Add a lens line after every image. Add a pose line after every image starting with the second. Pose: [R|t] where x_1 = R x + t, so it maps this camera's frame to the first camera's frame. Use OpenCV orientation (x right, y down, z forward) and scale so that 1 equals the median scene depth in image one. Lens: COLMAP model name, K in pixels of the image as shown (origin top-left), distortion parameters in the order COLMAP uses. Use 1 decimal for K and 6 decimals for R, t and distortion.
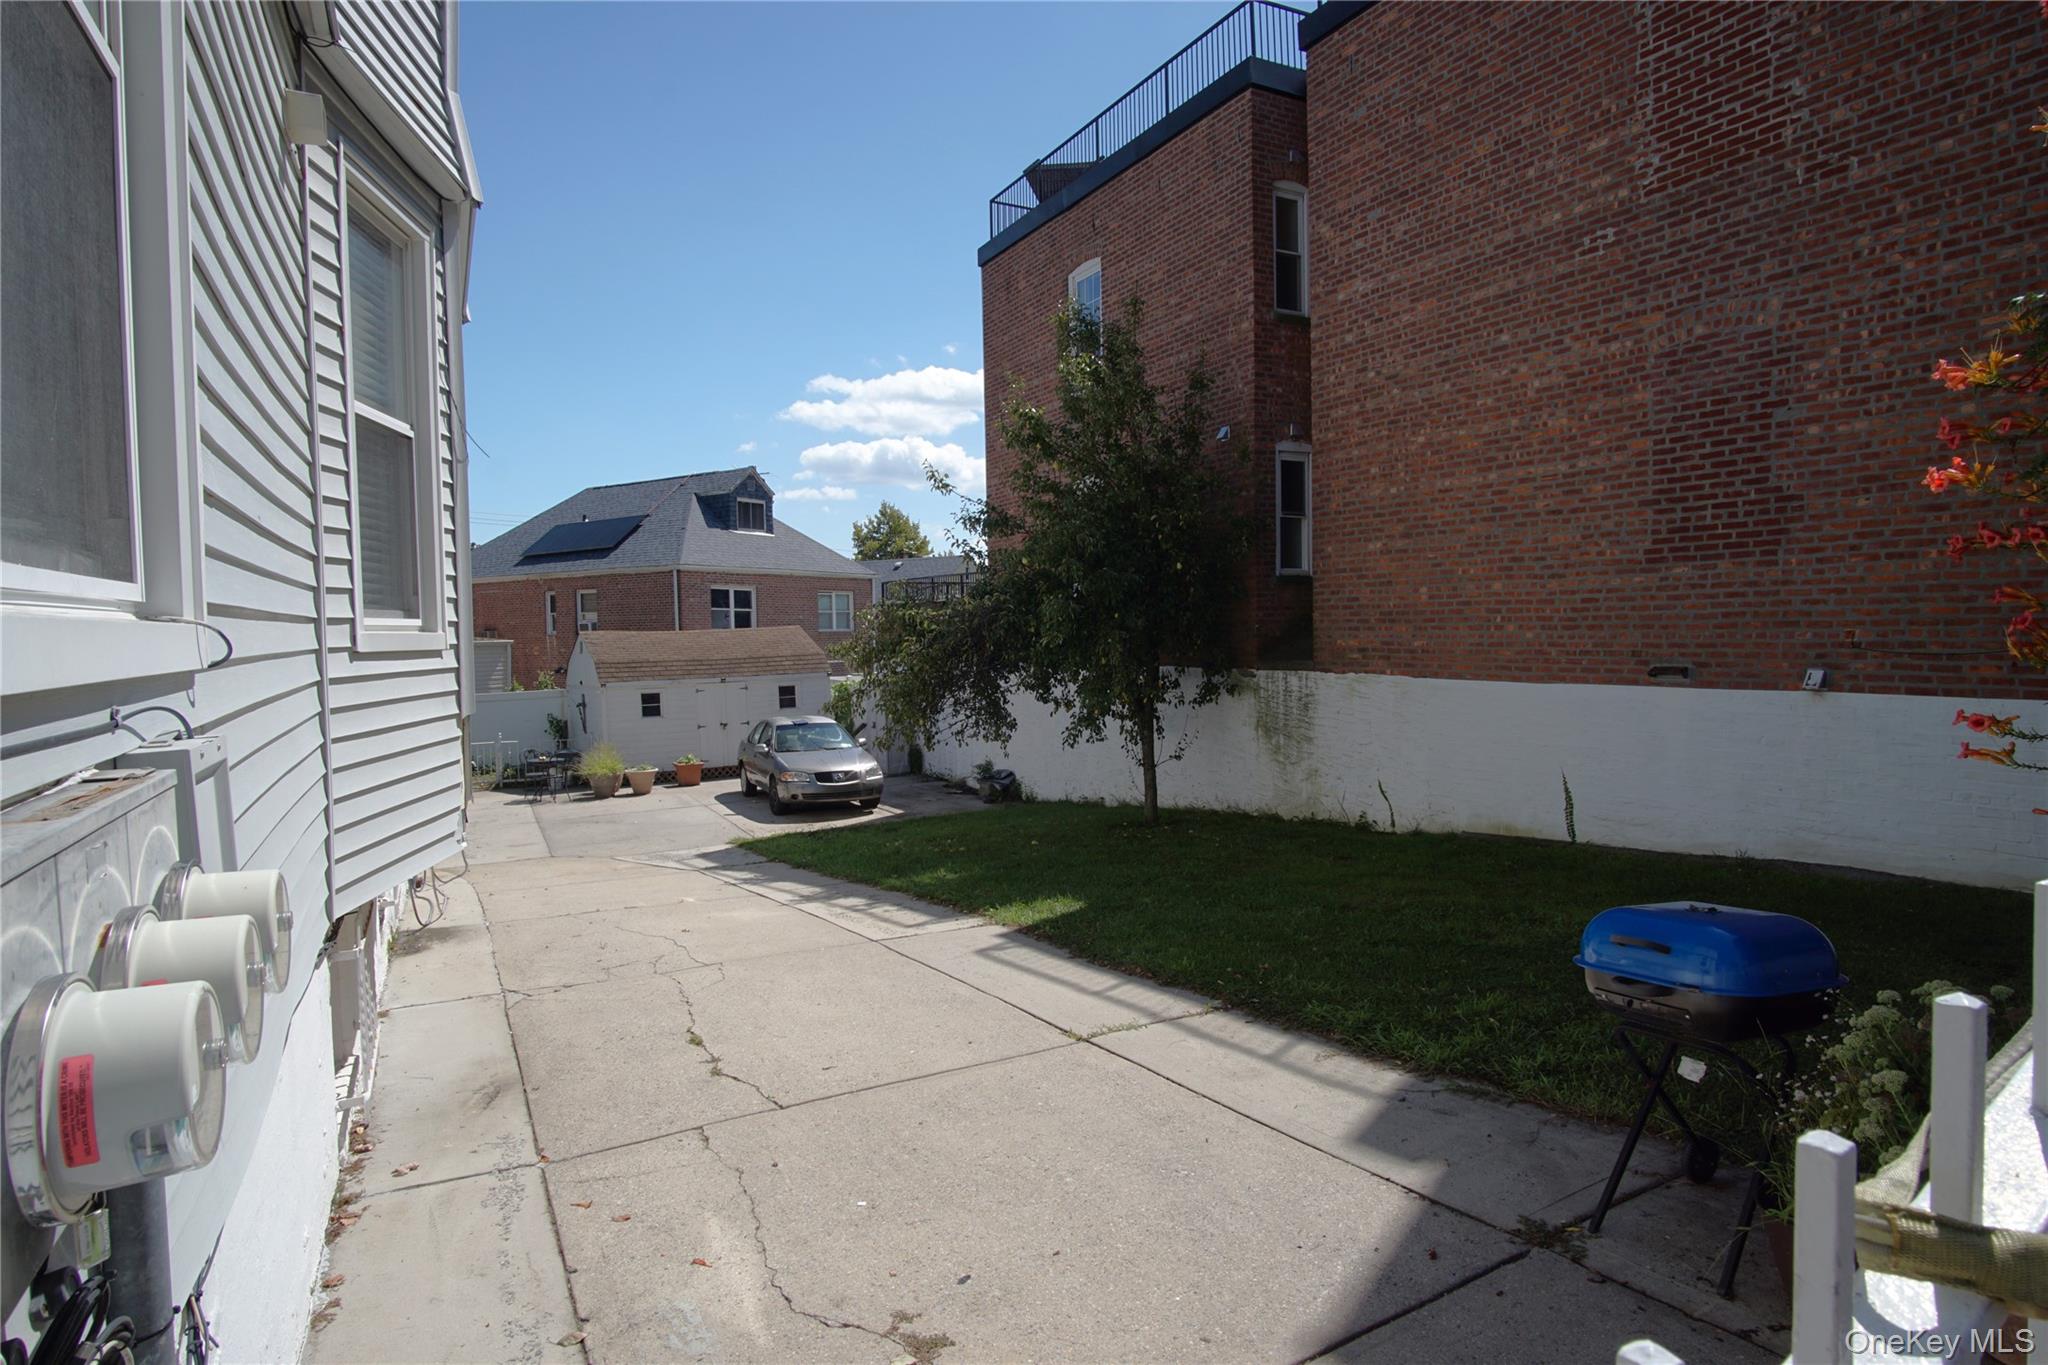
lens RADIAL K [[1103.2, 0, 1028.6], [0, 1103.2, 676.7], [0, 0, 1]] dist [-0.006252, -0.000693]
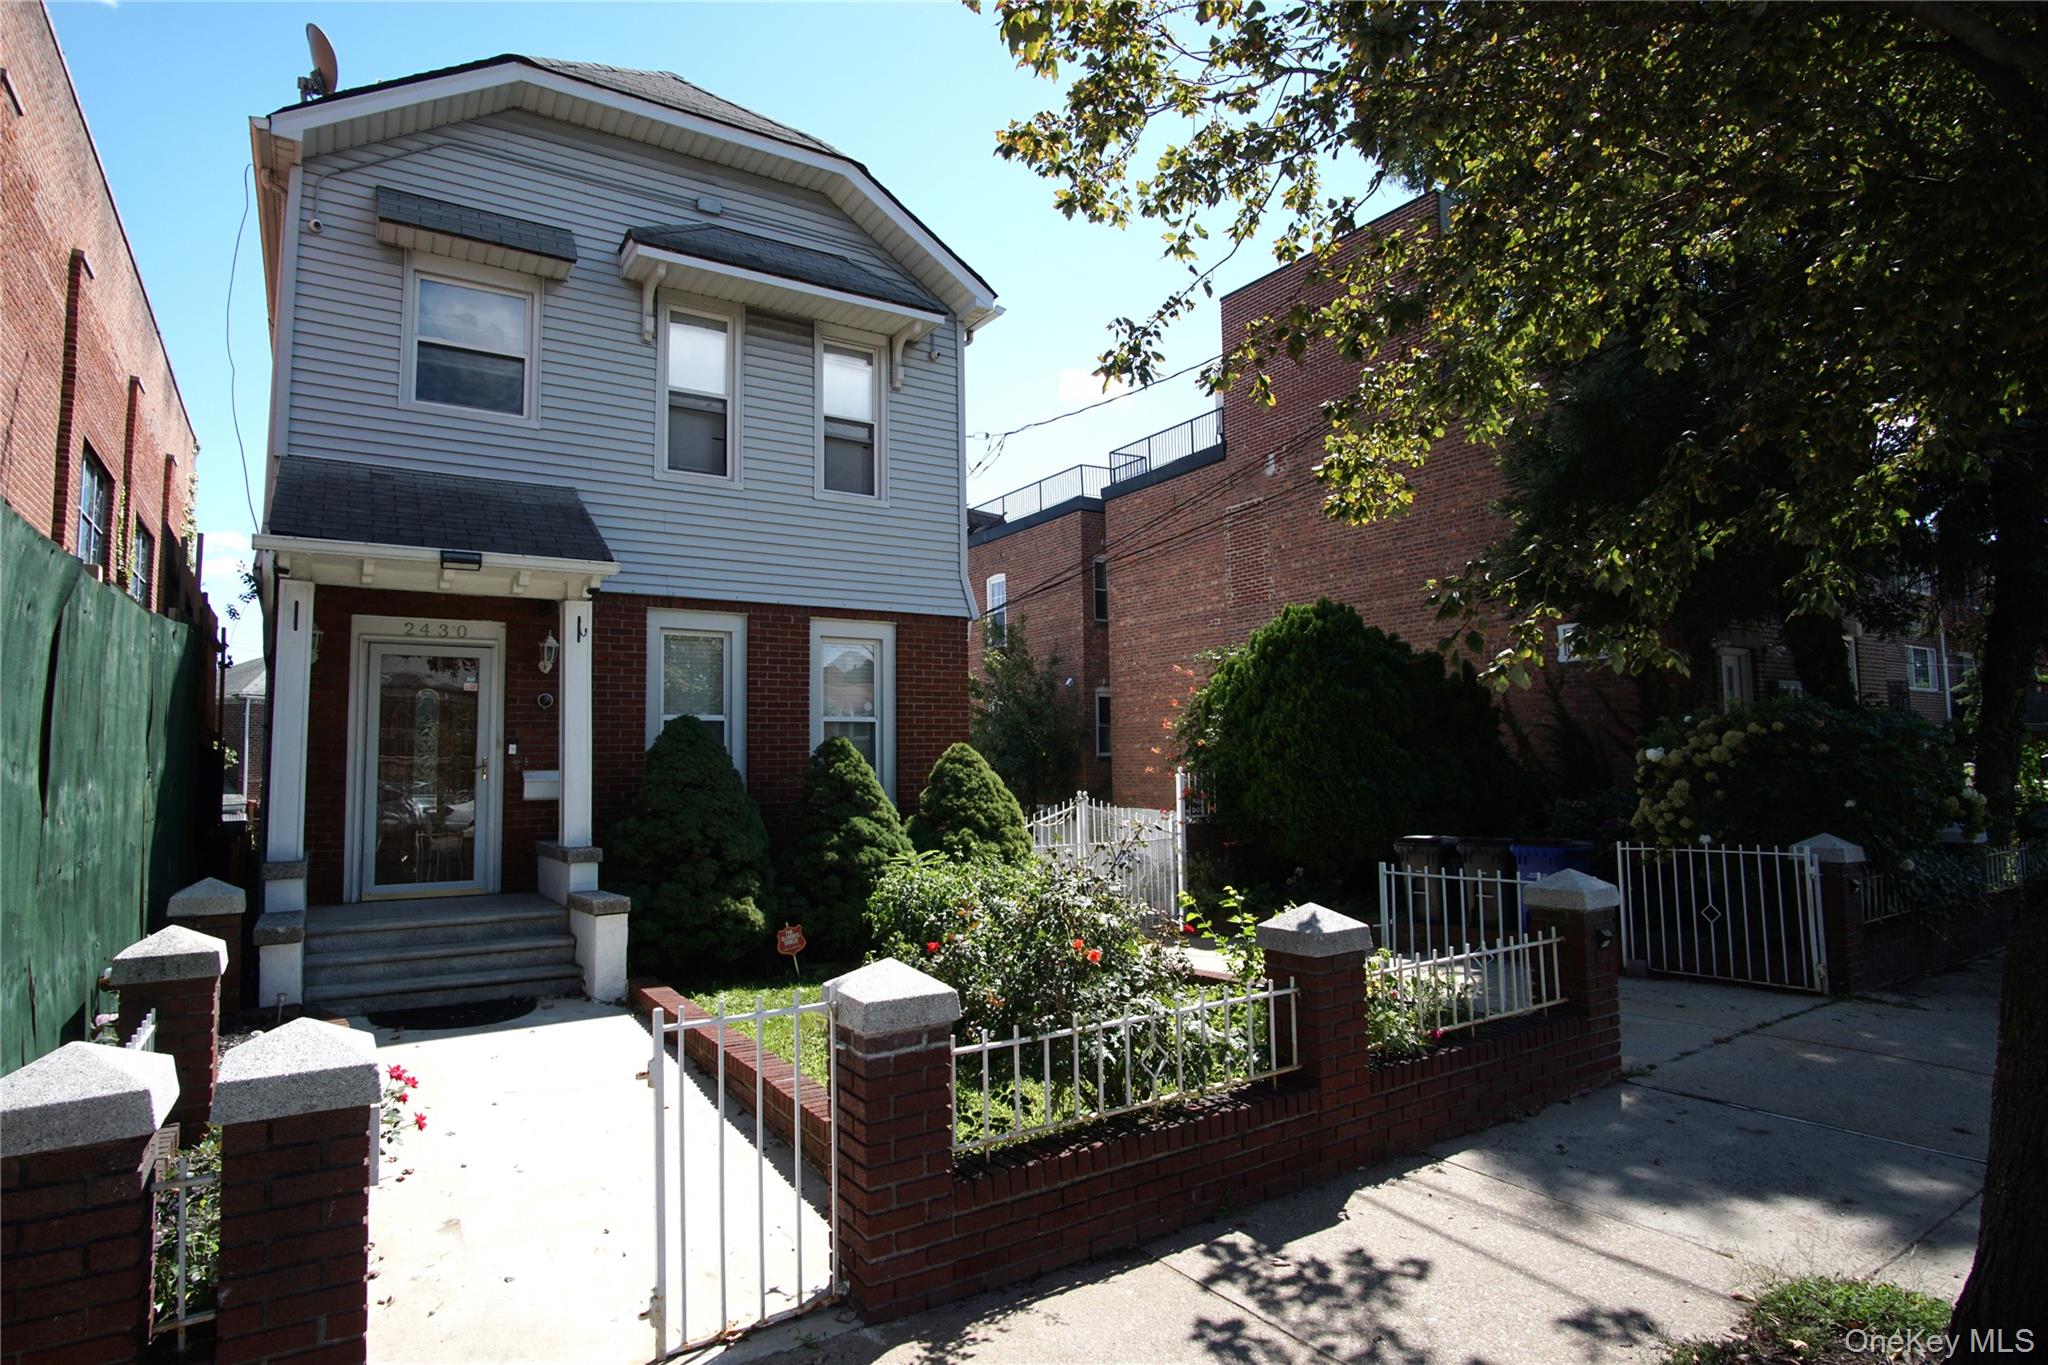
lens RADIAL K [[1103.2, 0, 1022.8], [0, 1103.2, 677.8], [0, 0, 1]] dist [-0.006252, -0.000693]
pose [[0.996743, 0.009743, 0.080056, -0.058085], [0.000534, 0.991857, -0.127358, 0.016284], [-0.080645, 0.126986, 0.988621, -0.907060]]
